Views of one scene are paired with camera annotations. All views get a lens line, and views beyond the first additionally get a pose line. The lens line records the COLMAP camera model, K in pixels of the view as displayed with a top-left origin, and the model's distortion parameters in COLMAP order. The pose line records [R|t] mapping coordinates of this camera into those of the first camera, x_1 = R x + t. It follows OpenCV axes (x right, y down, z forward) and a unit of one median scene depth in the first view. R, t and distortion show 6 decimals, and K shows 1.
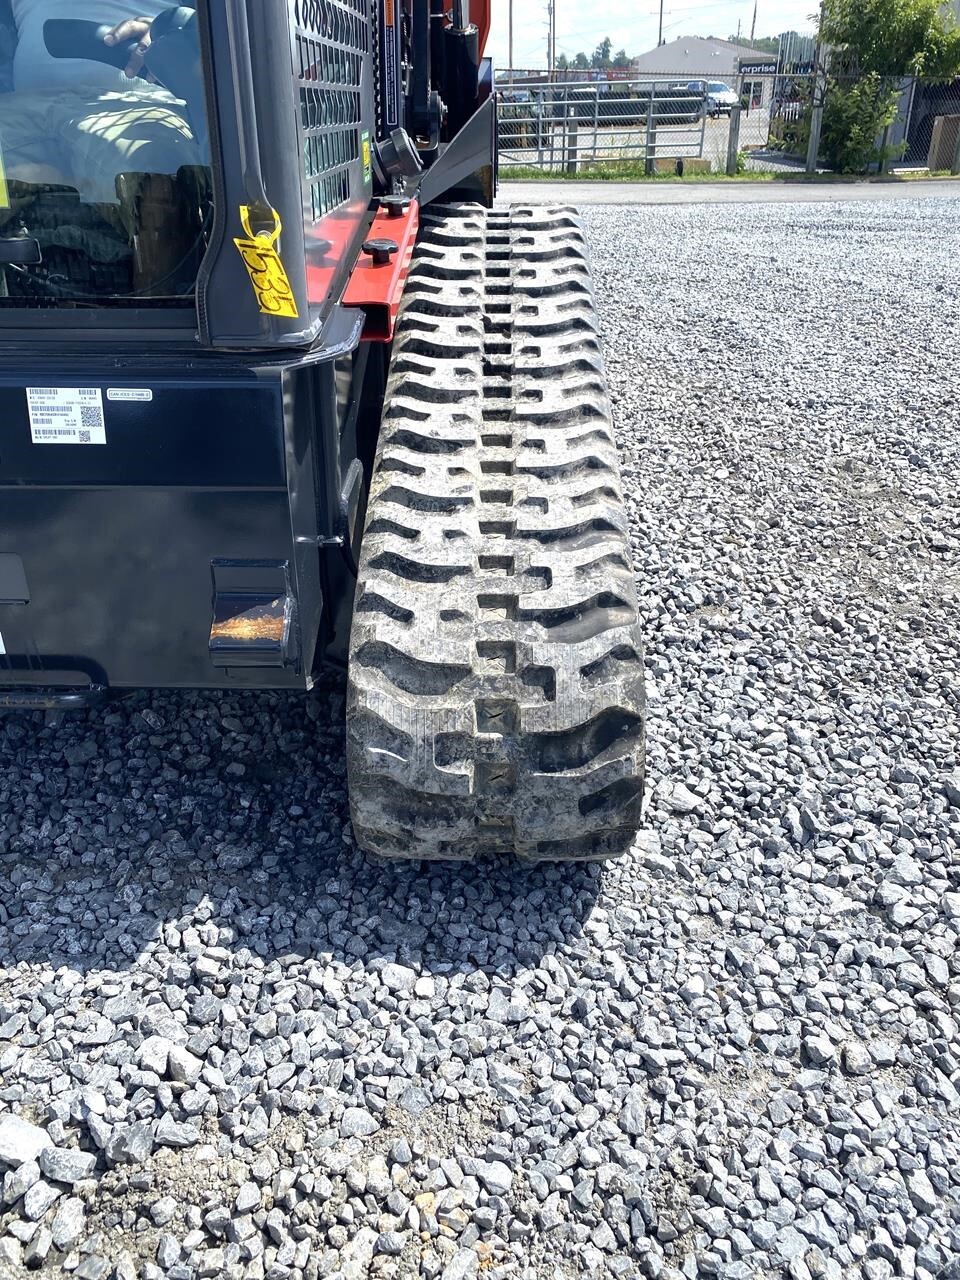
lens RADIAL K [[982.2, 0, 486.0], [0, 982.2, 616.5], [0, 0, 1]] dist [0.021986, -0.018089]
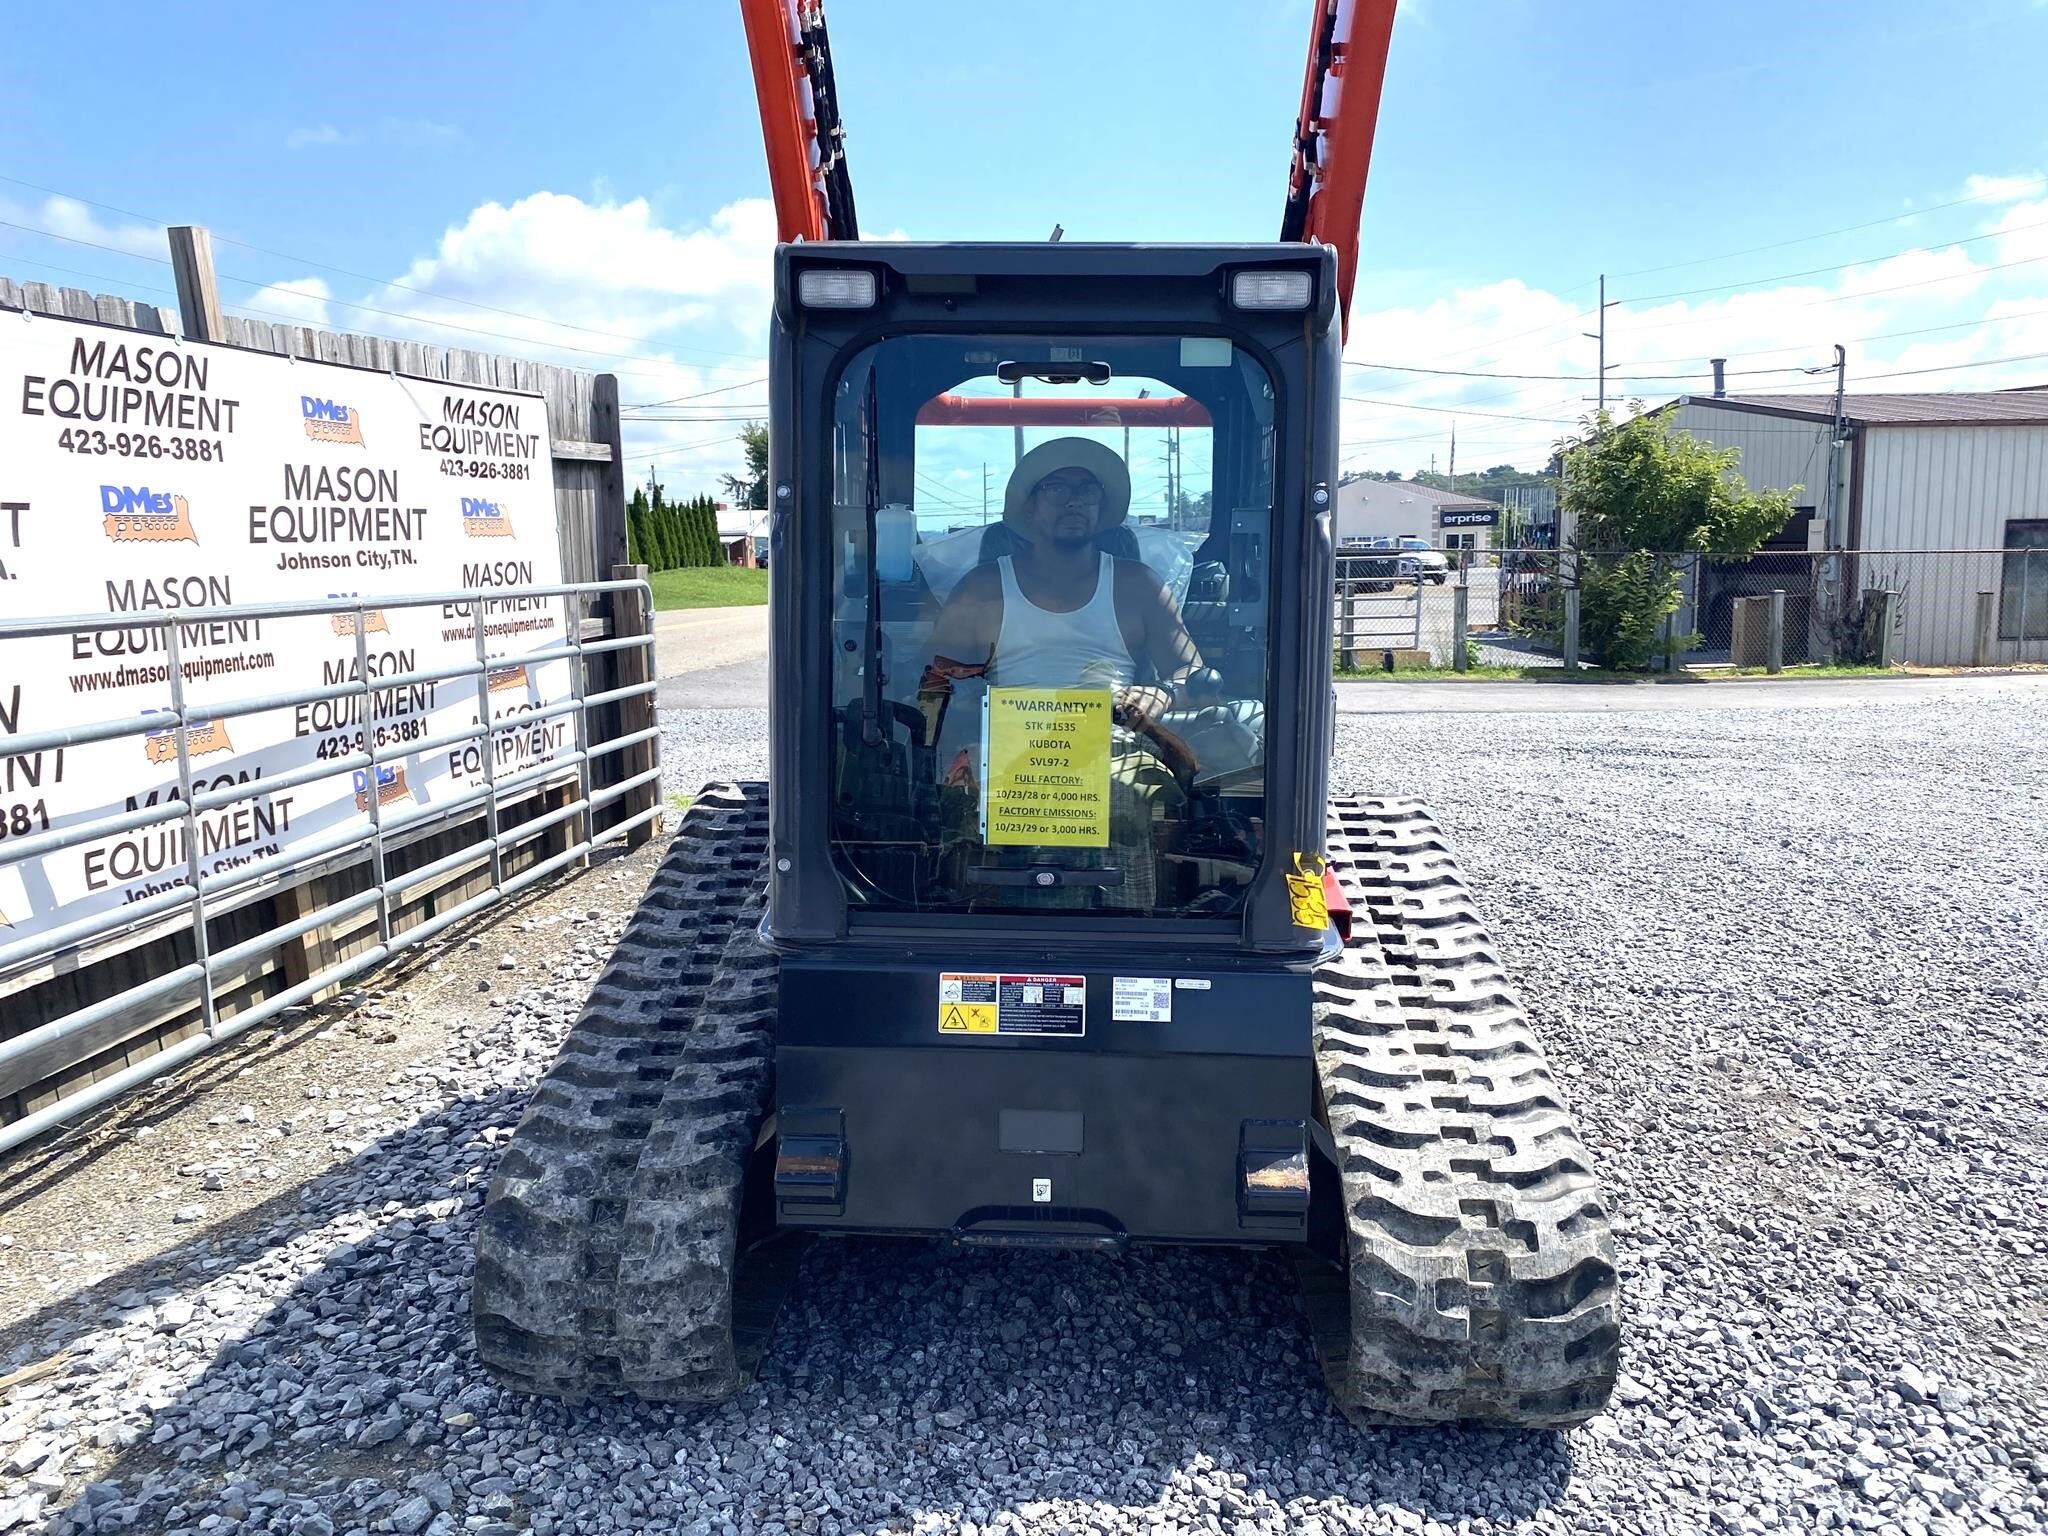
lens RADIAL K [[1571.6, 0, 1025.3], [0, 1571.6, 762.2], [0, 0, 1]] dist [0.021986, -0.018089]
pose [[0.999527, 0.011535, -0.028514, -0.201438], [-0.020522, 0.940626, -0.338823, 0.077277], [0.022913, 0.339248, 0.940418, -0.394174]]
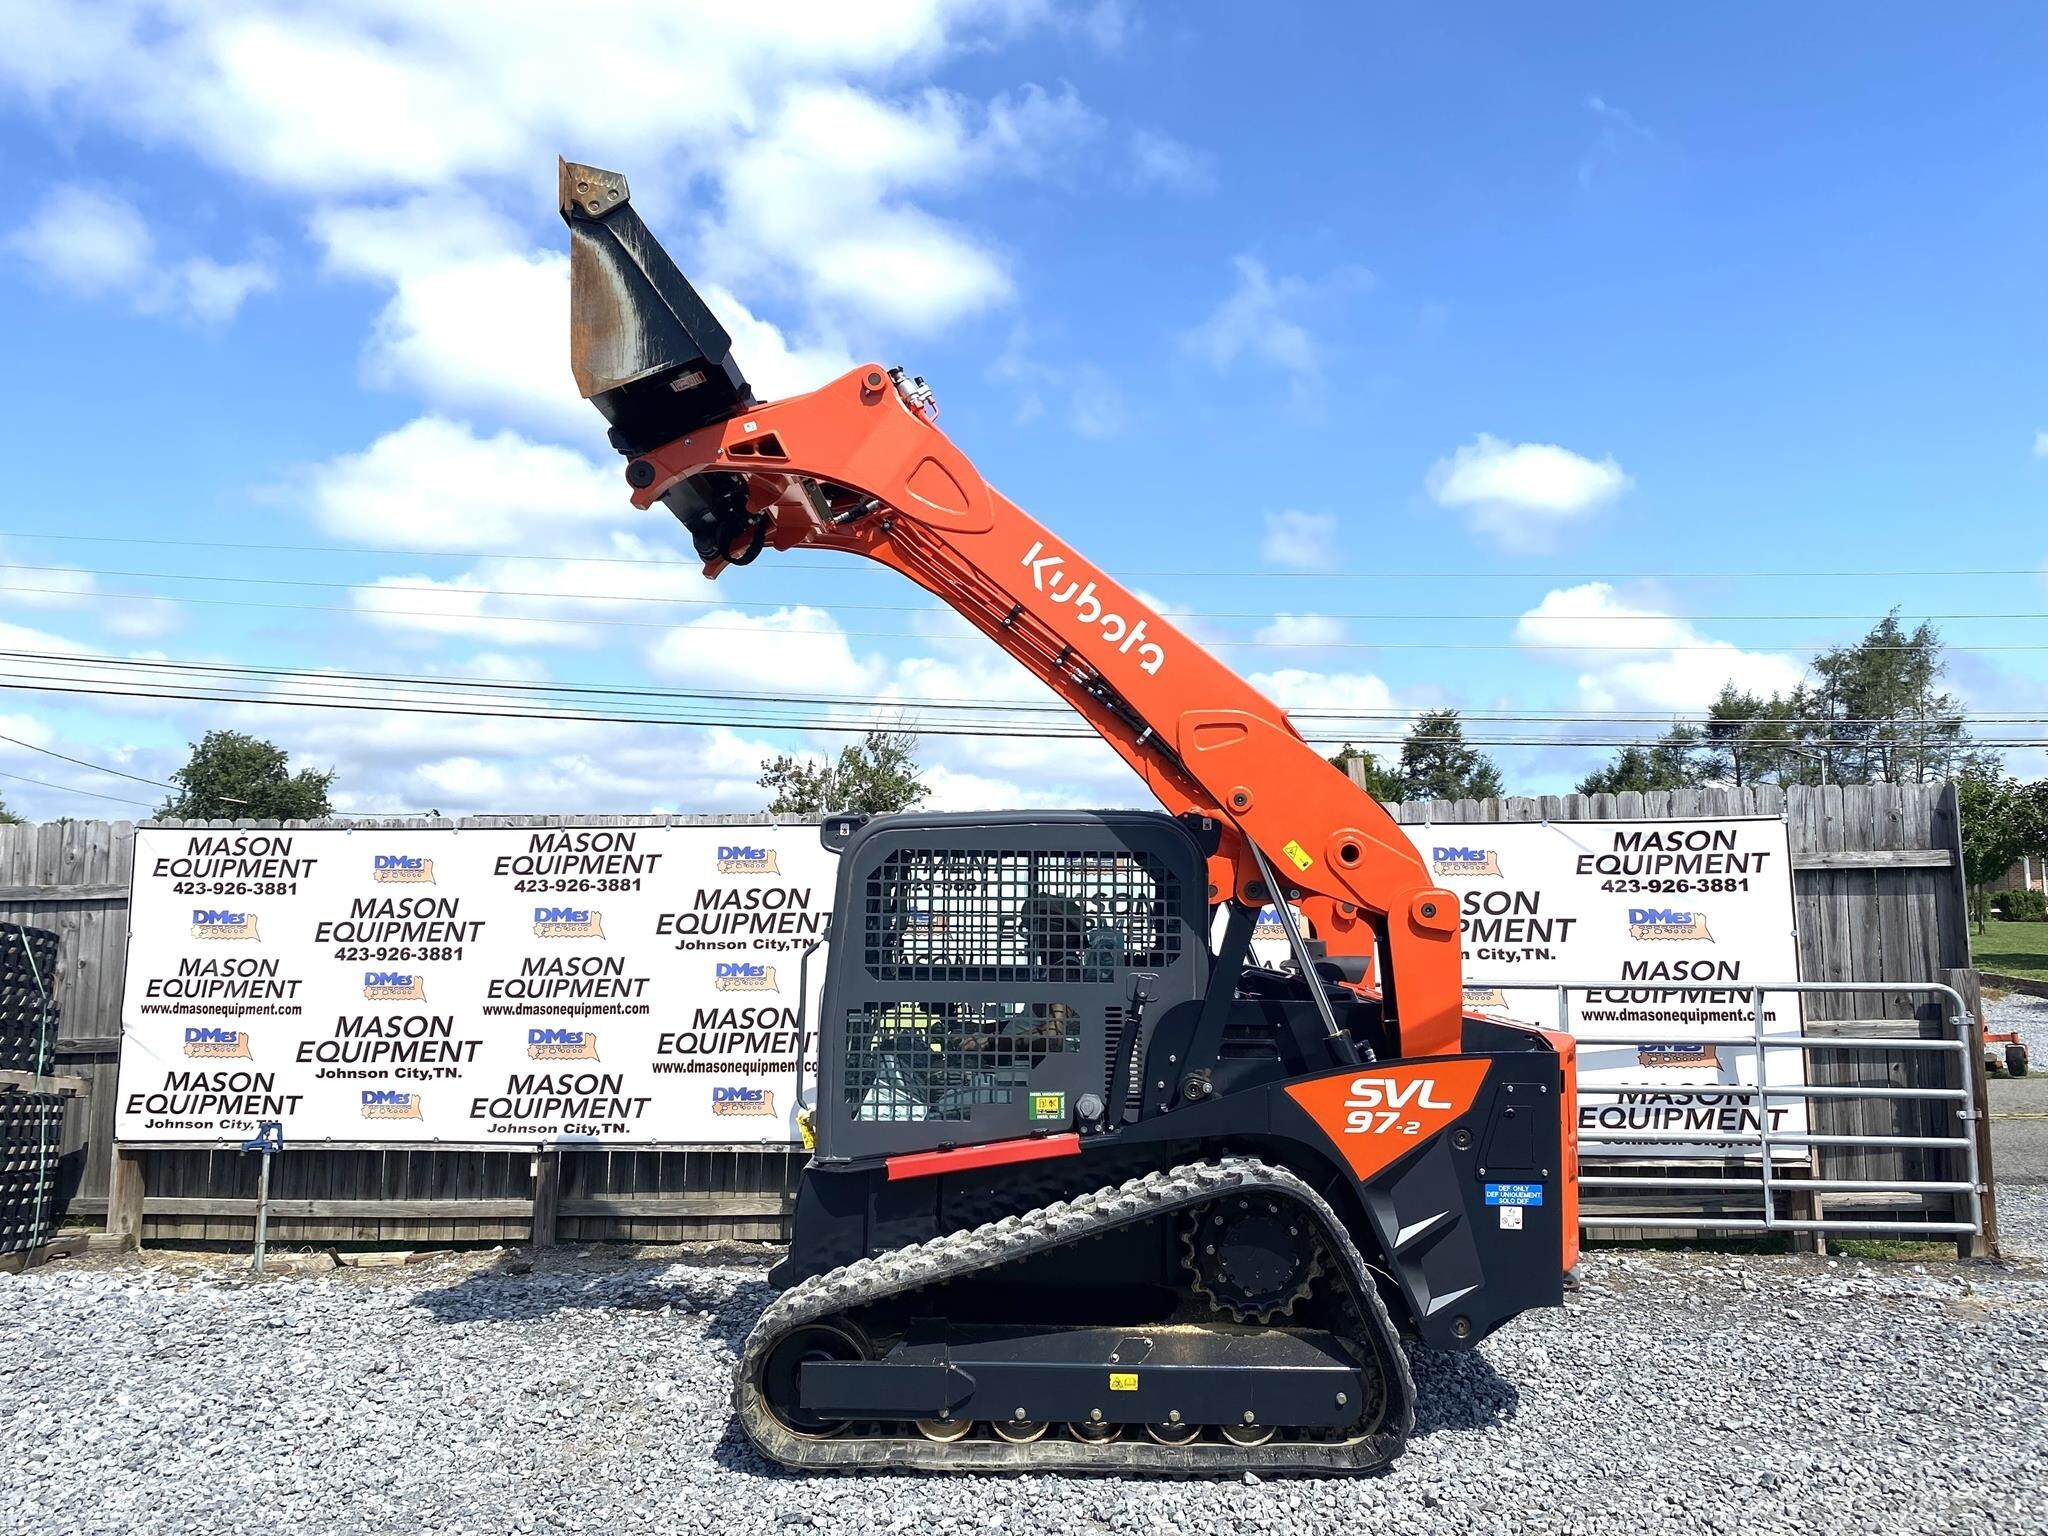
lens RADIAL K [[1571.6, 0, 1028.7], [0, 1571.6, 760.5], [0, 0, 1]] dist [0.021986, -0.018089]
pose [[0.016528, -0.085291, -0.996219, 1.518722], [-0.470211, 0.878640, -0.083025, -0.429475], [0.882399, 0.469805, -0.025583, 0.428500]]
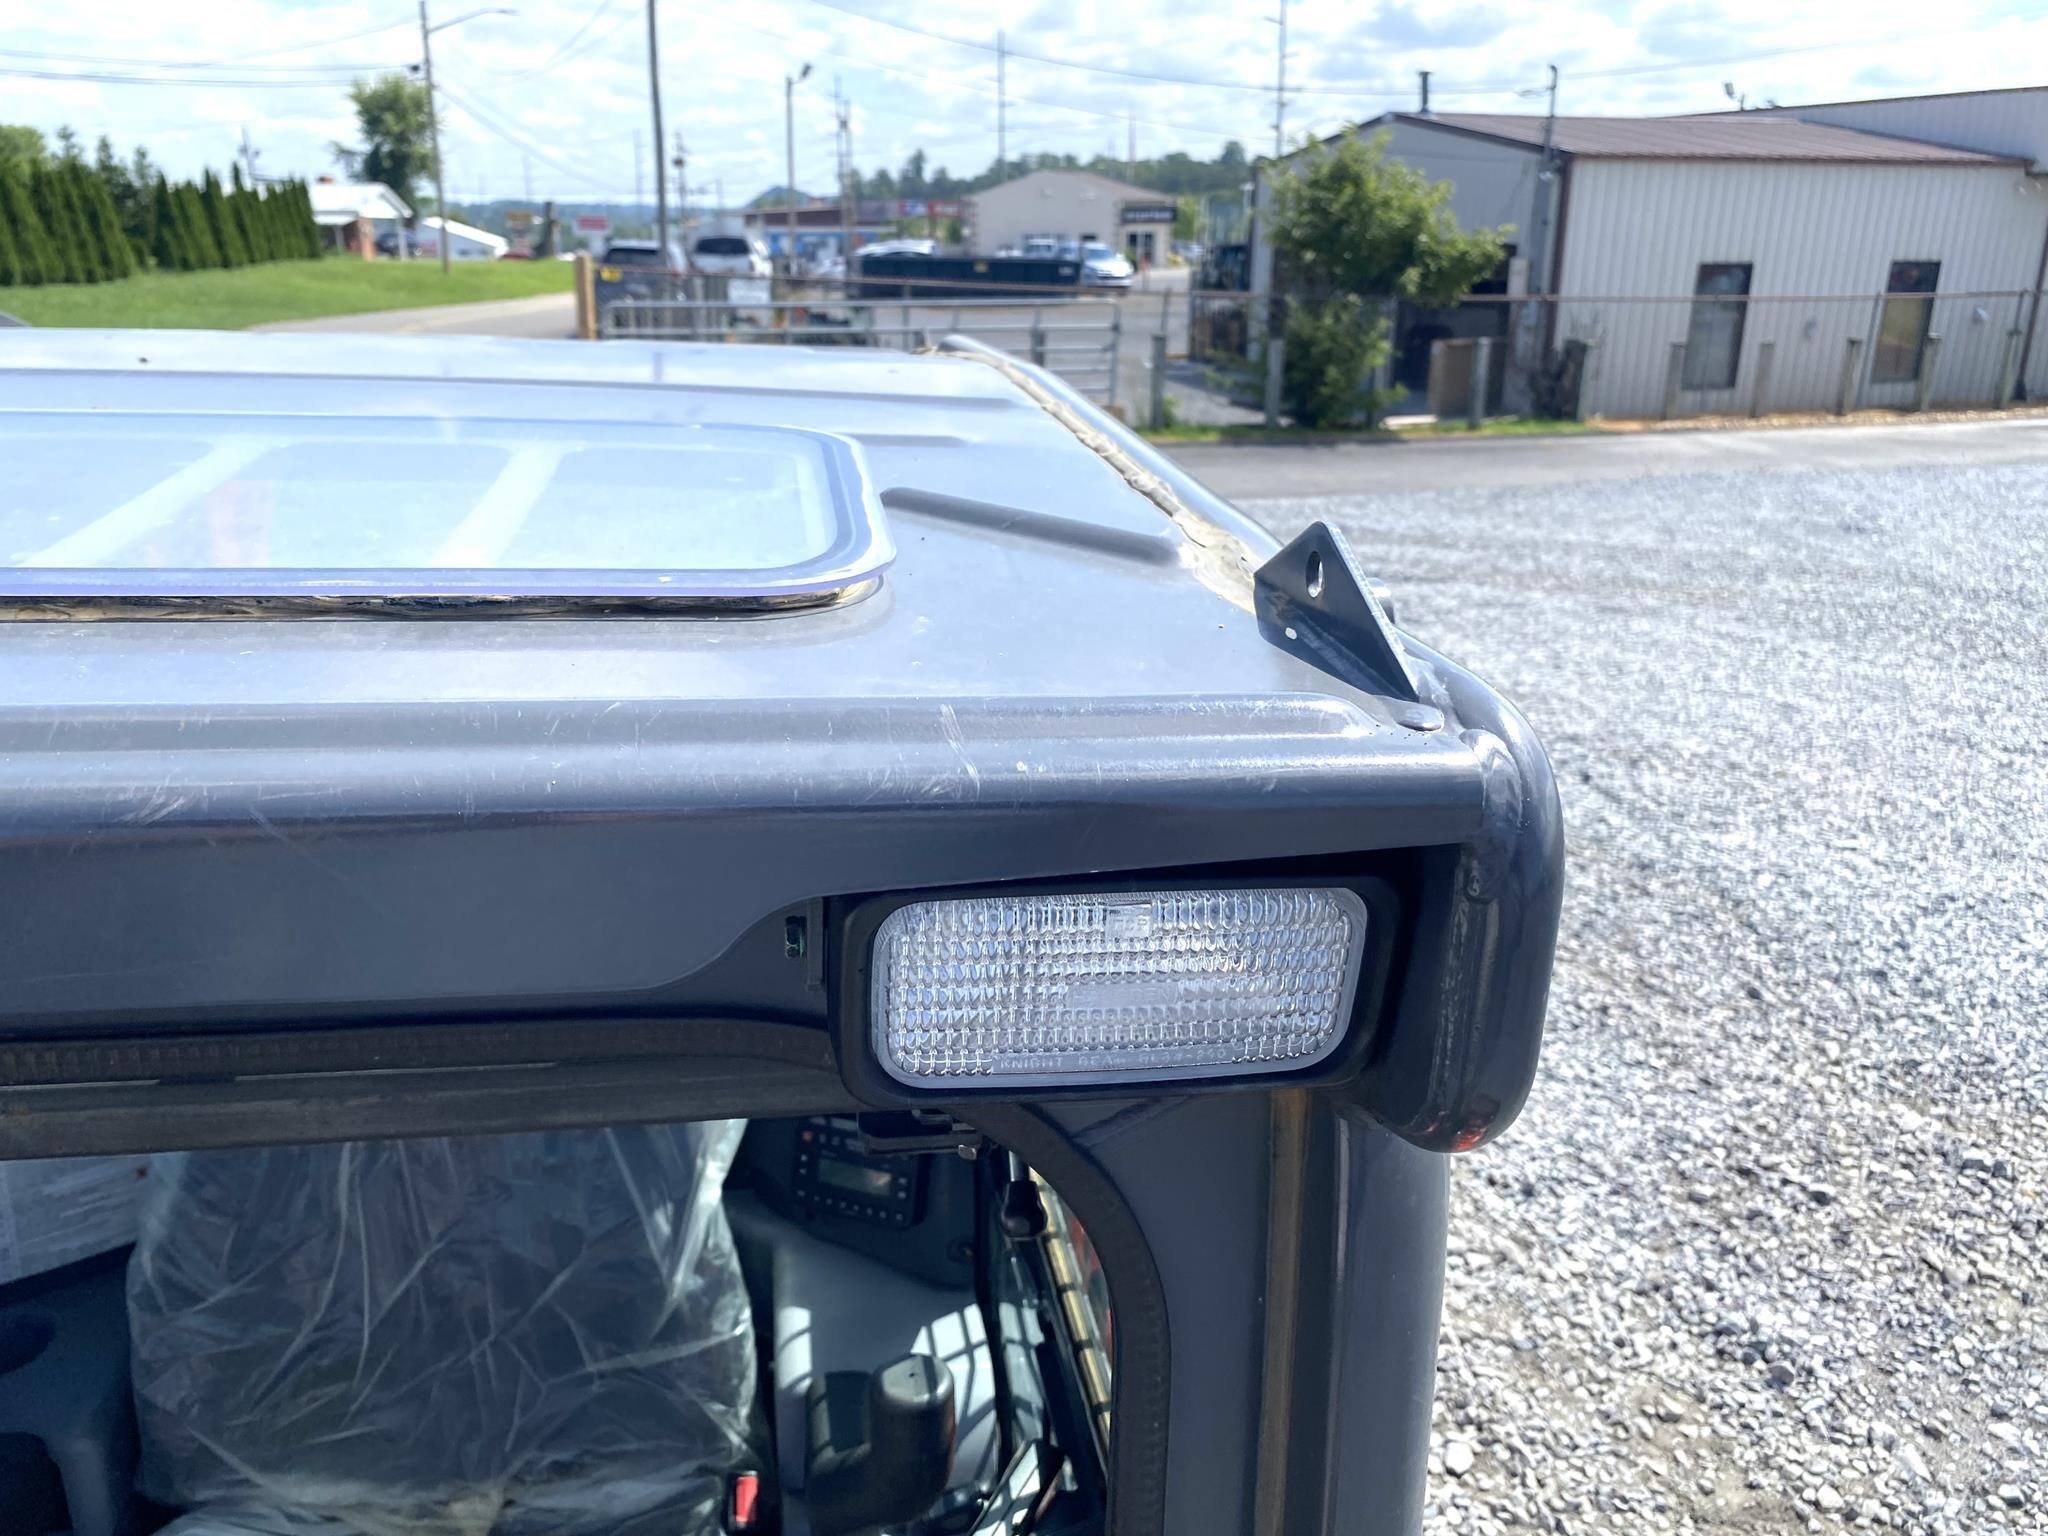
lens RADIAL K [[1571.6, 0, 1000.9], [0, 1571.6, 742.9], [0, 0, 1]] dist [0.021986, -0.018089]
pose [[0.987405, -0.021212, 0.156785, -0.136380], [0.047003, 0.985559, -0.162679, -0.398206], [-0.151070, 0.168000, 0.974143, 0.122354]]
